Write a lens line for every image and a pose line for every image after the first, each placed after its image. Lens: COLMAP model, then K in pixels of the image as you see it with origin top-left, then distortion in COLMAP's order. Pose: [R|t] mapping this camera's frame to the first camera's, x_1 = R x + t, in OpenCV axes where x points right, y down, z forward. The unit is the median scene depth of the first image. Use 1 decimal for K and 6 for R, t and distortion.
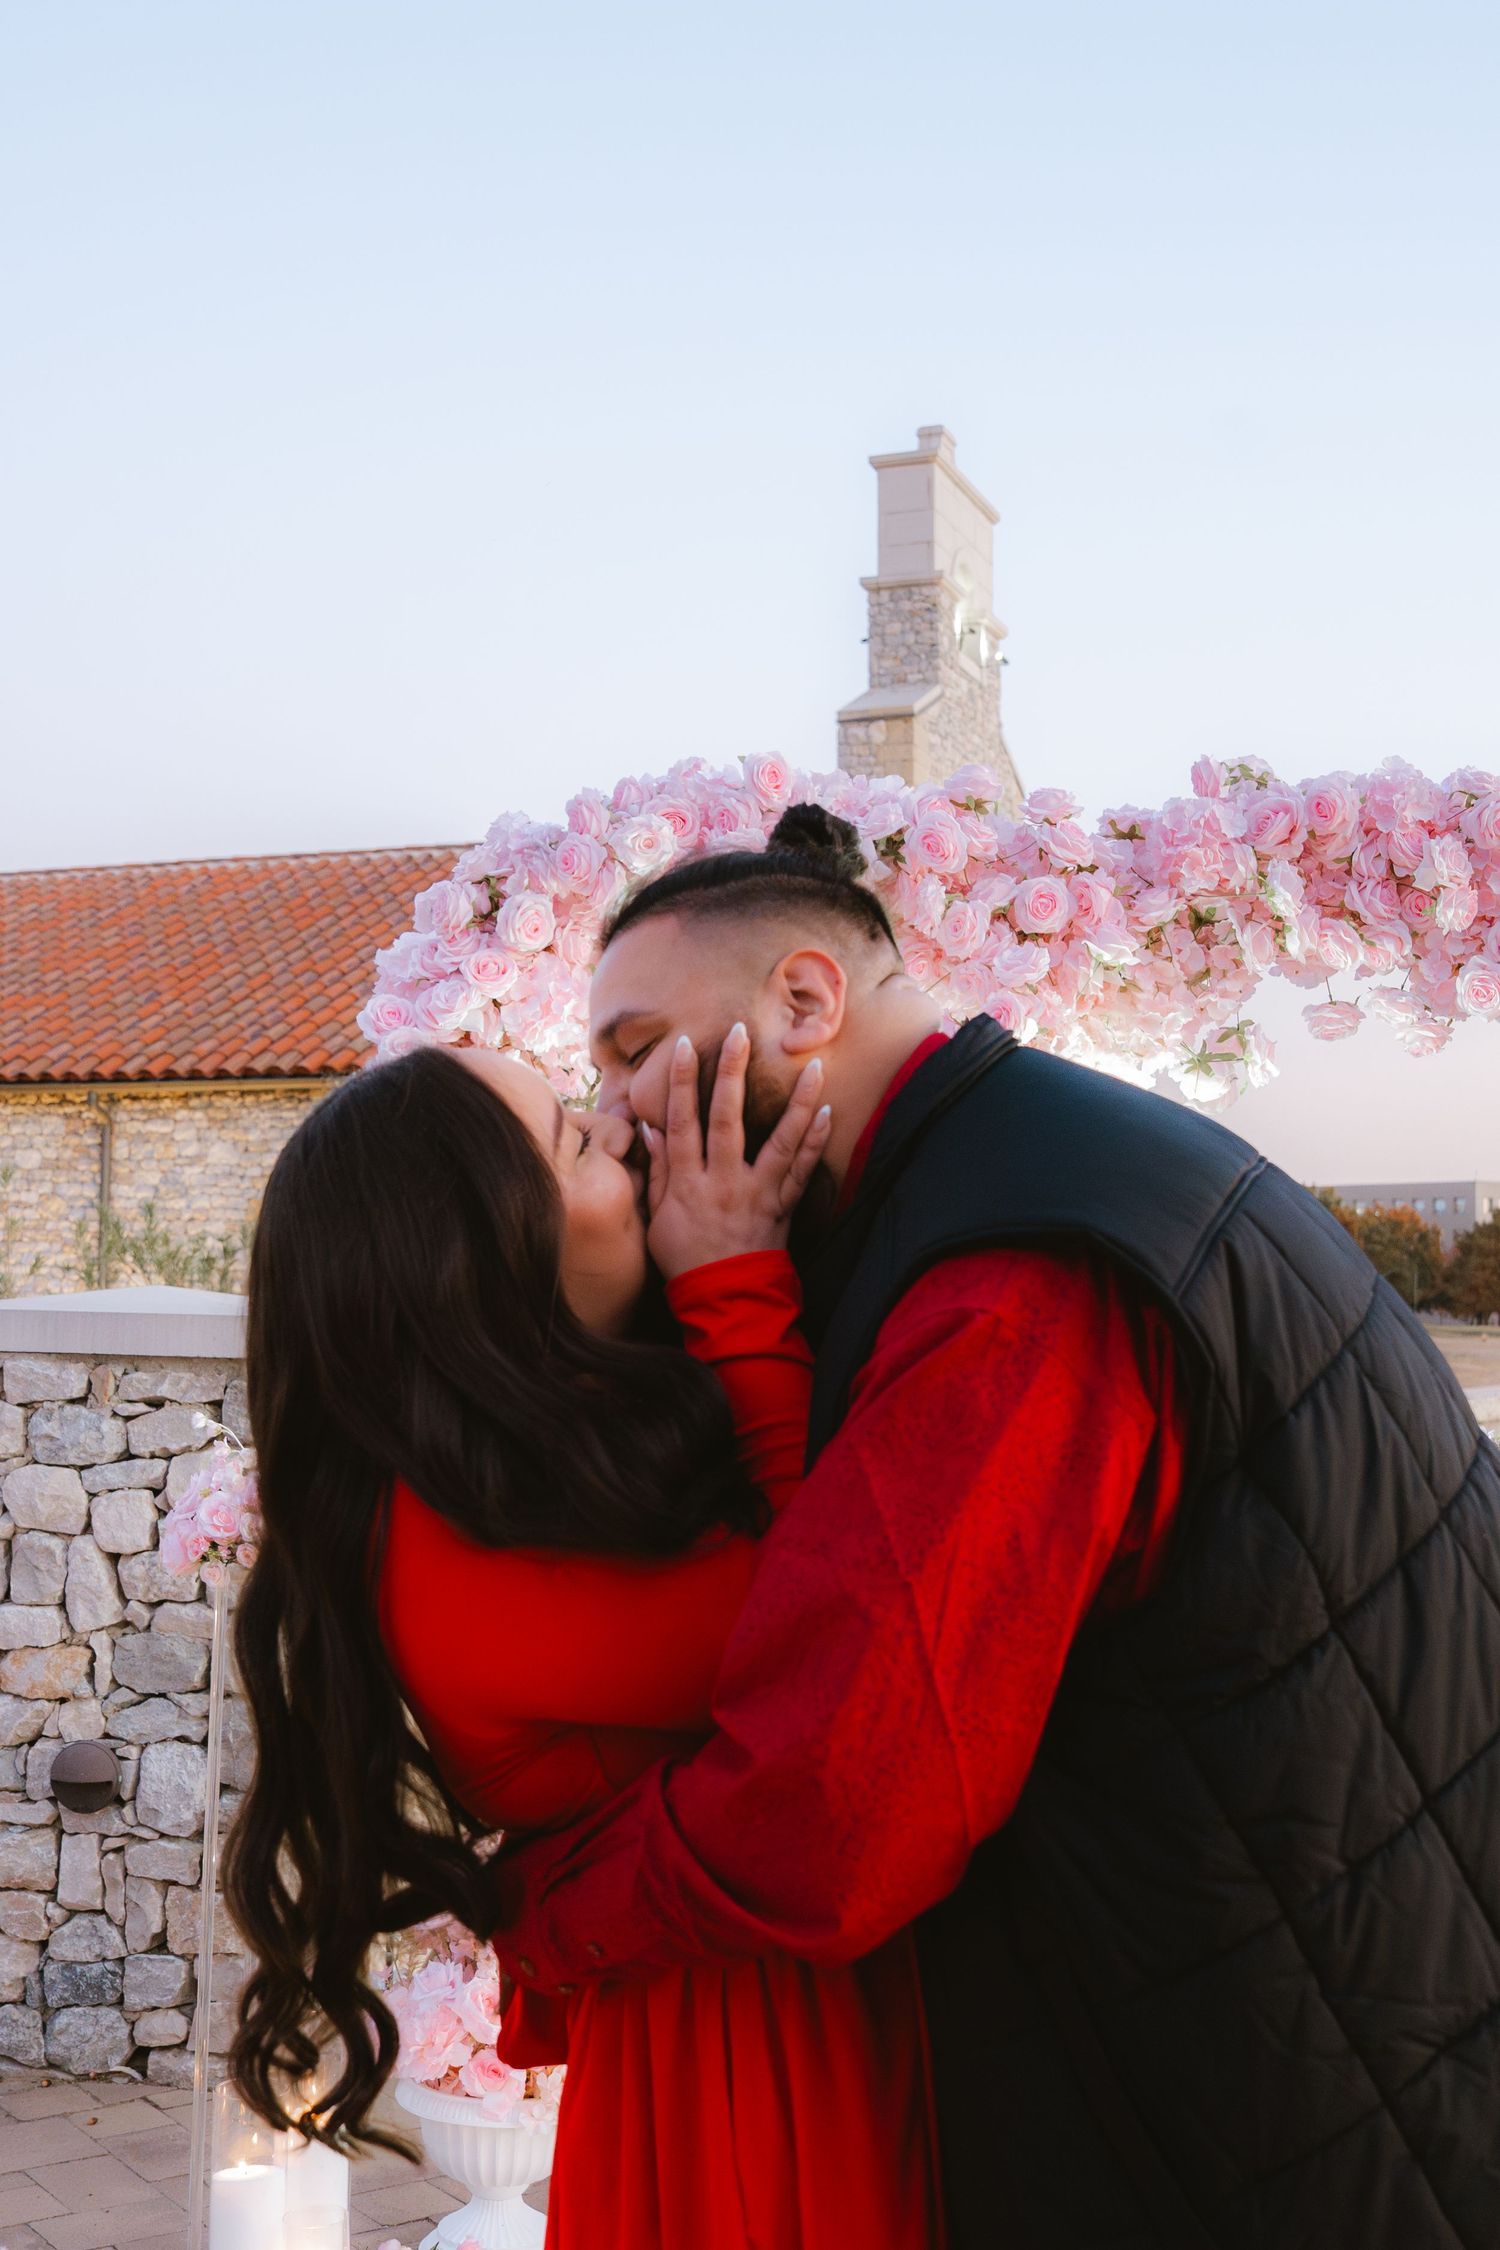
lens RADIAL K [[2503.3, 0, 750.0], [0, 2503.3, 1125.0], [0, 0, 1]] dist [-0.090605, 0.044307]
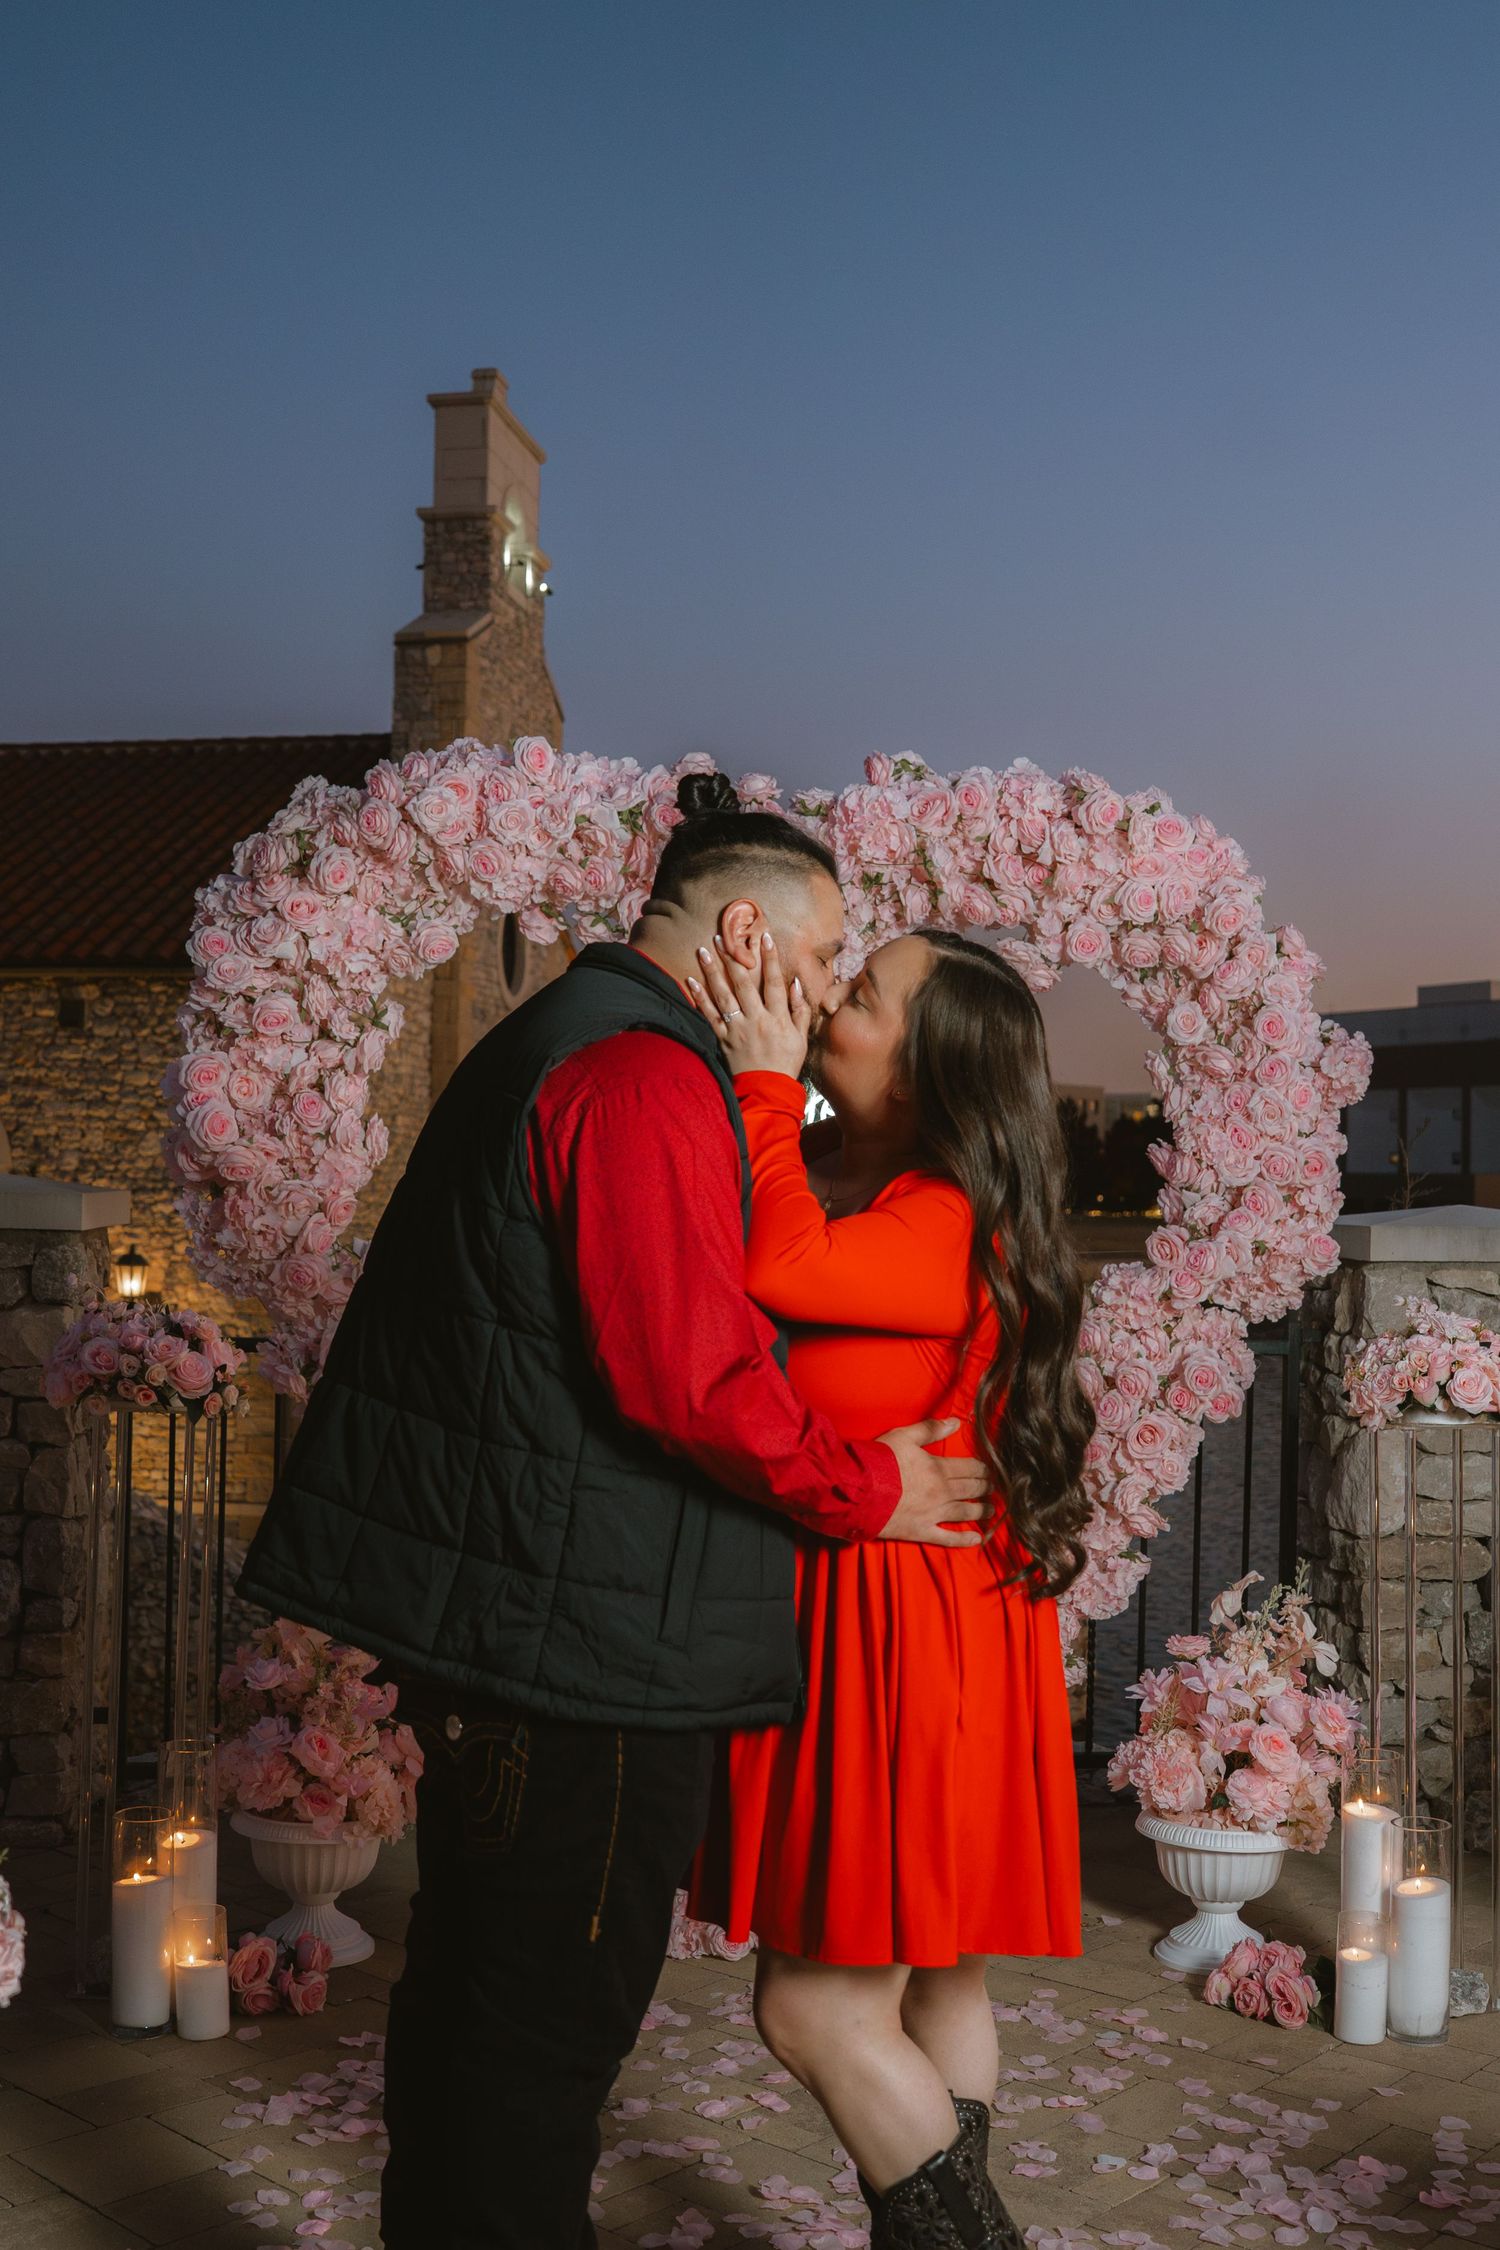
lens RADIAL K [[2367.9, 0, 750.0], [0, 2367.9, 1125.0], [0, 0, 1]] dist [-0.129709, 0.118594]
pose [[0.979275, 0.006794, 0.202420, -0.116783], [-0.015941, 0.998922, 0.043591, -0.009955], [-0.201906, -0.045914, 0.978328, -0.158375]]
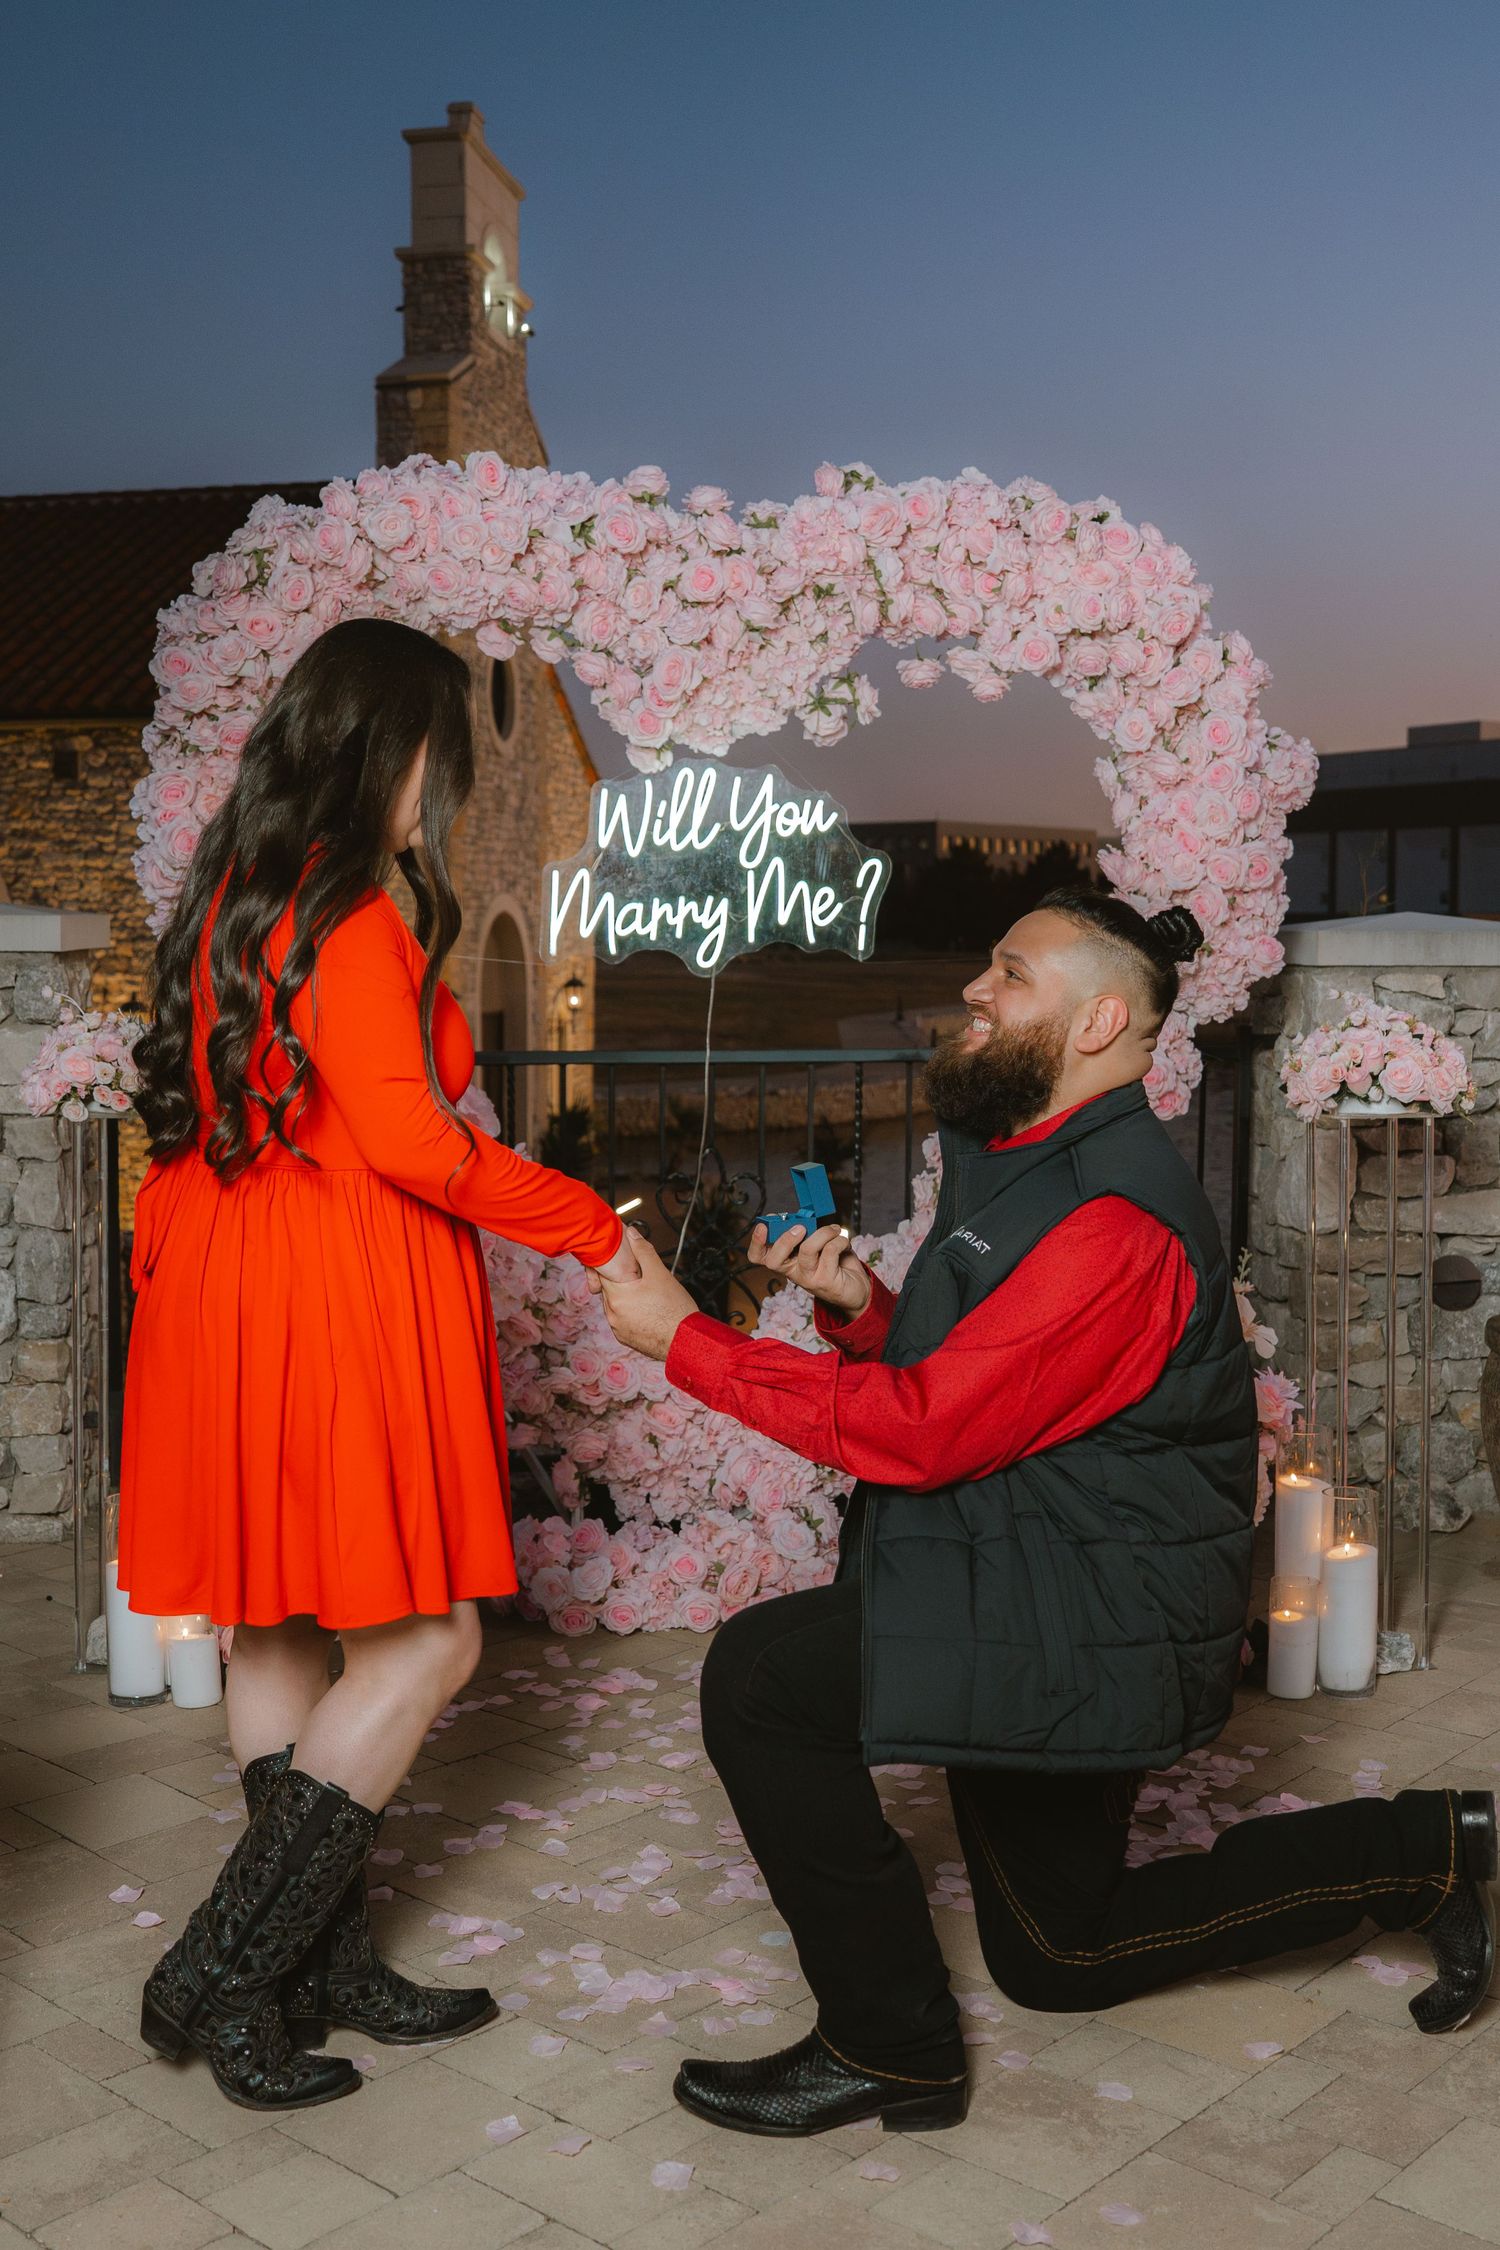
lens RADIAL K [[2330.4, 0, 750.0], [0, 2330.4, 1125.0], [0, 0, 1]] dist [-0.134647, 0.142800]
pose [[0.978991, -0.028478, 0.201905, -0.100297], [-0.002472, 0.988469, 0.151405, 0.008021], [-0.203889, -0.148723, 0.967632, -0.178122]]
